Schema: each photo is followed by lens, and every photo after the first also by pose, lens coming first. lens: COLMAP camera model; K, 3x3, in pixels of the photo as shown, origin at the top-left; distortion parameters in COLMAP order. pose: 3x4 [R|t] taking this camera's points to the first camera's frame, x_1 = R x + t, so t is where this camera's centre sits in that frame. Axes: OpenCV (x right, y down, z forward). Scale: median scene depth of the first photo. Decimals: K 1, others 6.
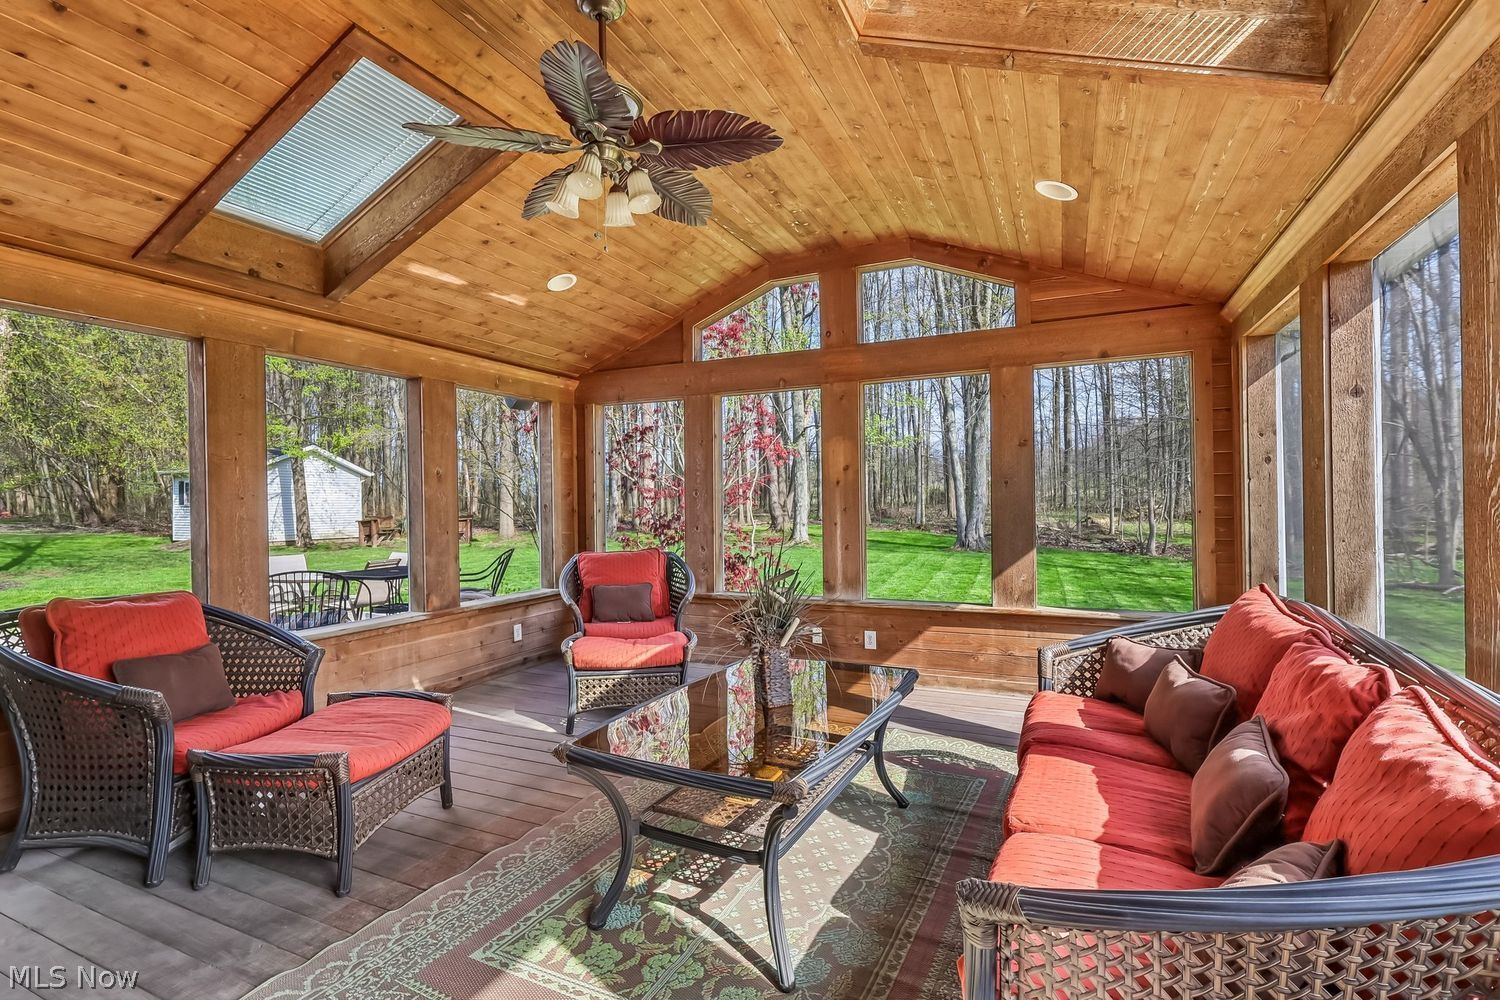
lens RADIAL K [[694.0, 0, 746.1], [0, 694.0, 500.9], [0, 0, 1]] dist [-0.000372, 0.000927]
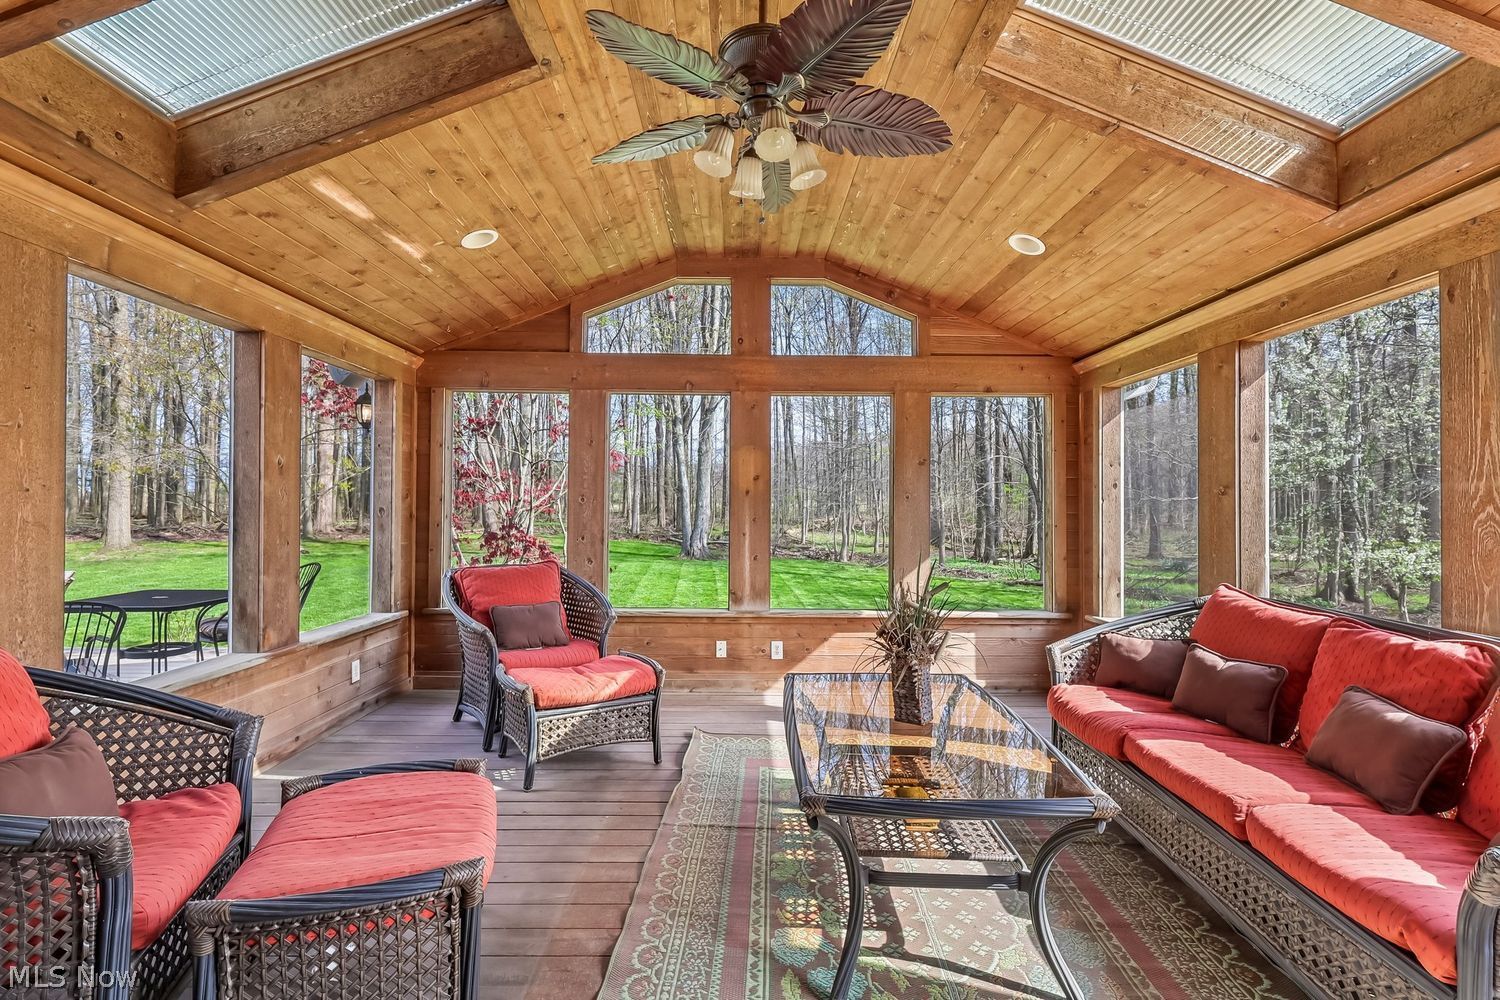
lens RADIAL K [[694.0, 0, 743.9], [0, 694.0, 500.2], [0, 0, 1]] dist [-0.000372, 0.000927]
pose [[0.901651, 0.026025, 0.431681, -0.333104], [-0.020029, 0.999630, -0.018430, 0.003557], [-0.432001, 0.007971, 0.901838, 0.125832]]
